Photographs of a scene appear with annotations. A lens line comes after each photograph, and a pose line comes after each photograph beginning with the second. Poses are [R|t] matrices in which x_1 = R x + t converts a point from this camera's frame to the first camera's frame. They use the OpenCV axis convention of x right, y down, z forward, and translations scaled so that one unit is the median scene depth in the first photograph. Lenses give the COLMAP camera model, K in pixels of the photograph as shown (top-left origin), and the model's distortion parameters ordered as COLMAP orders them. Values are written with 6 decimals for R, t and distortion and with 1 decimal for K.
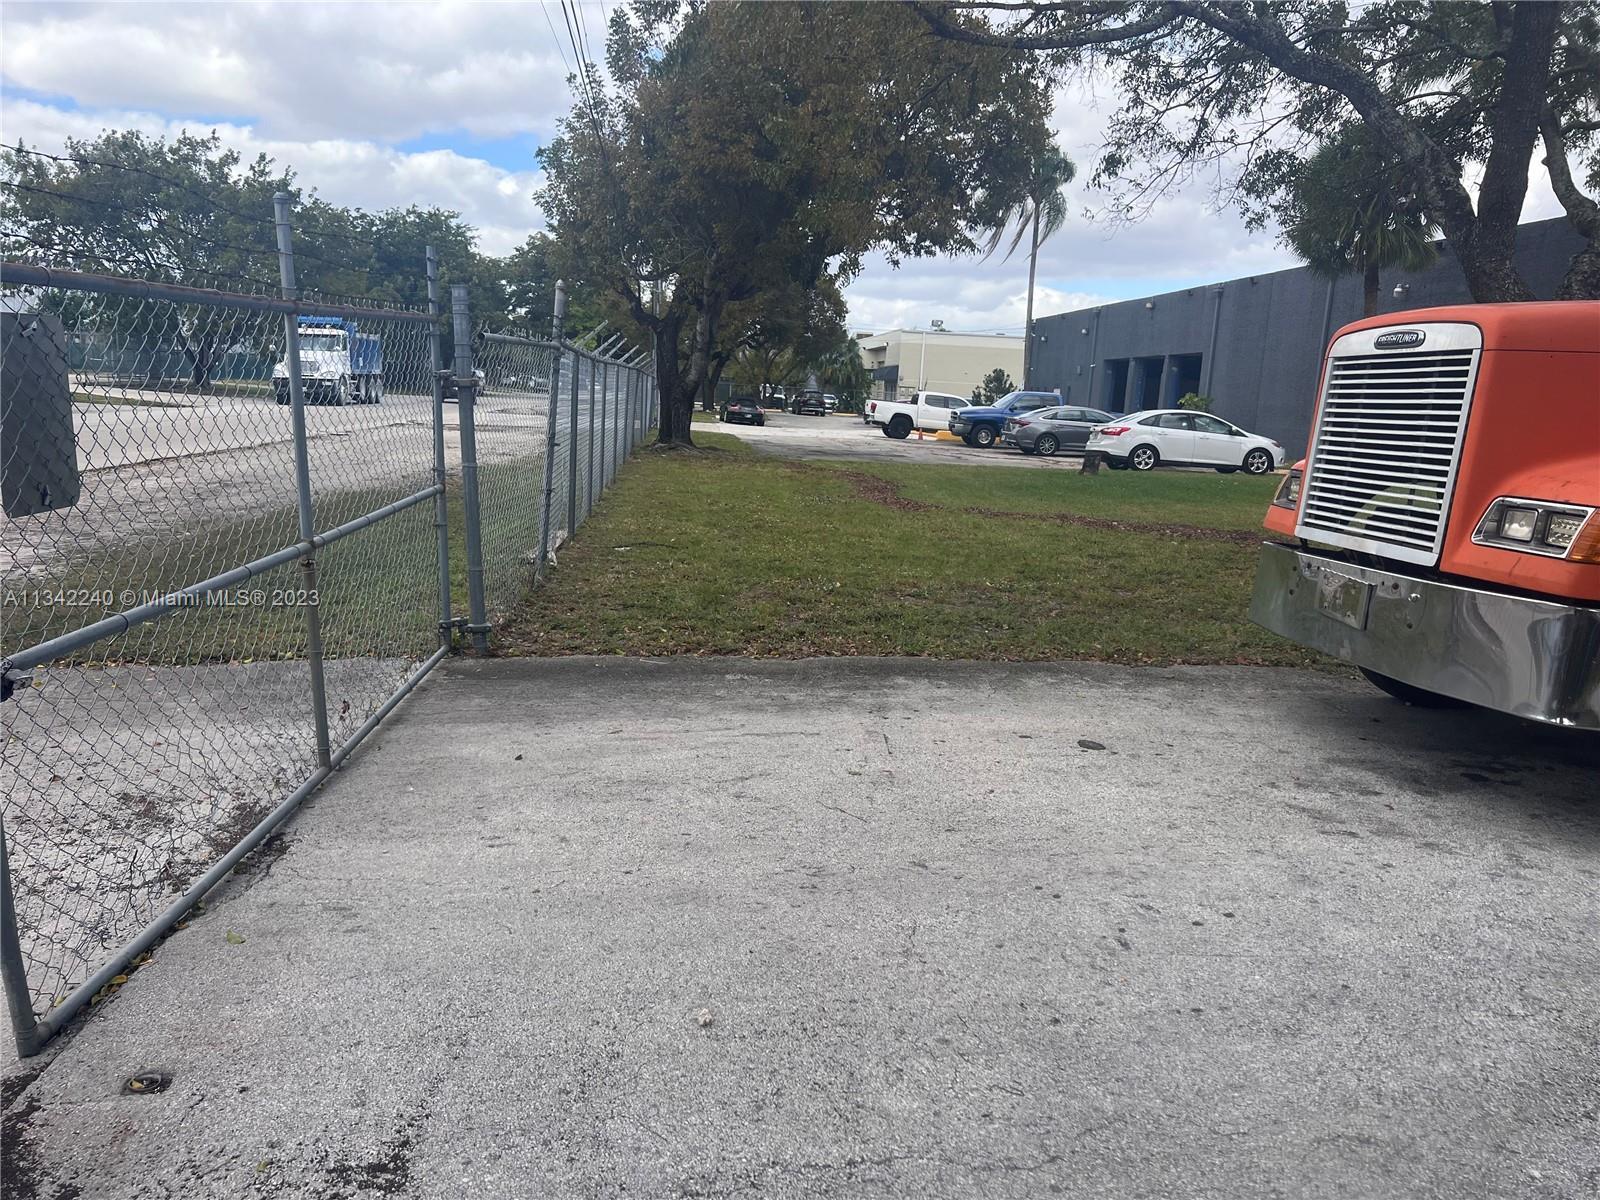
lens RADIAL K [[1195.2, 0, 800.2], [0, 1195.2, 599.7], [0, 0, 1]] dist [0.005687, -0.000478]
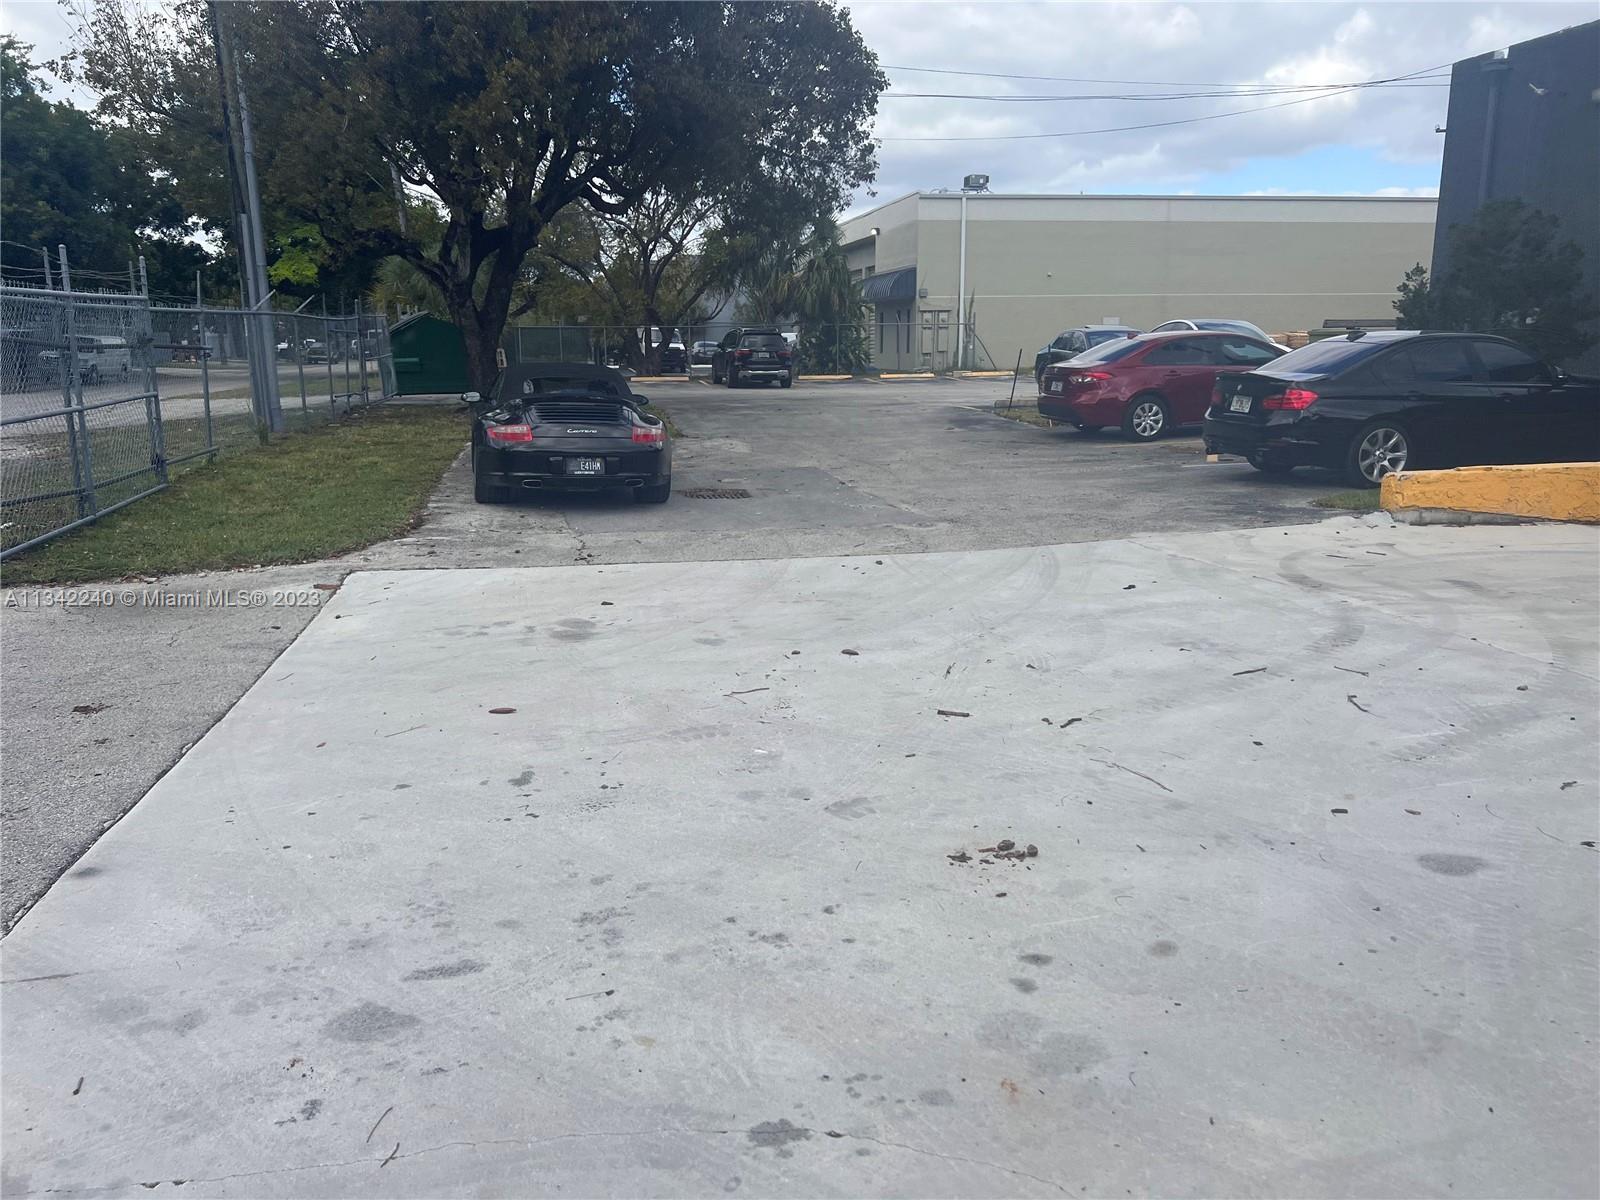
lens RADIAL K [[1195.2, 0, 799.3], [0, 1195.2, 600.5], [0, 0, 1]] dist [0.005687, -0.000478]
pose [[0.993329, -0.085075, 0.077841, -0.016155], [0.081217, 0.995367, 0.051462, -0.088788], [-0.081858, -0.044796, 0.995637, 0.508106]]
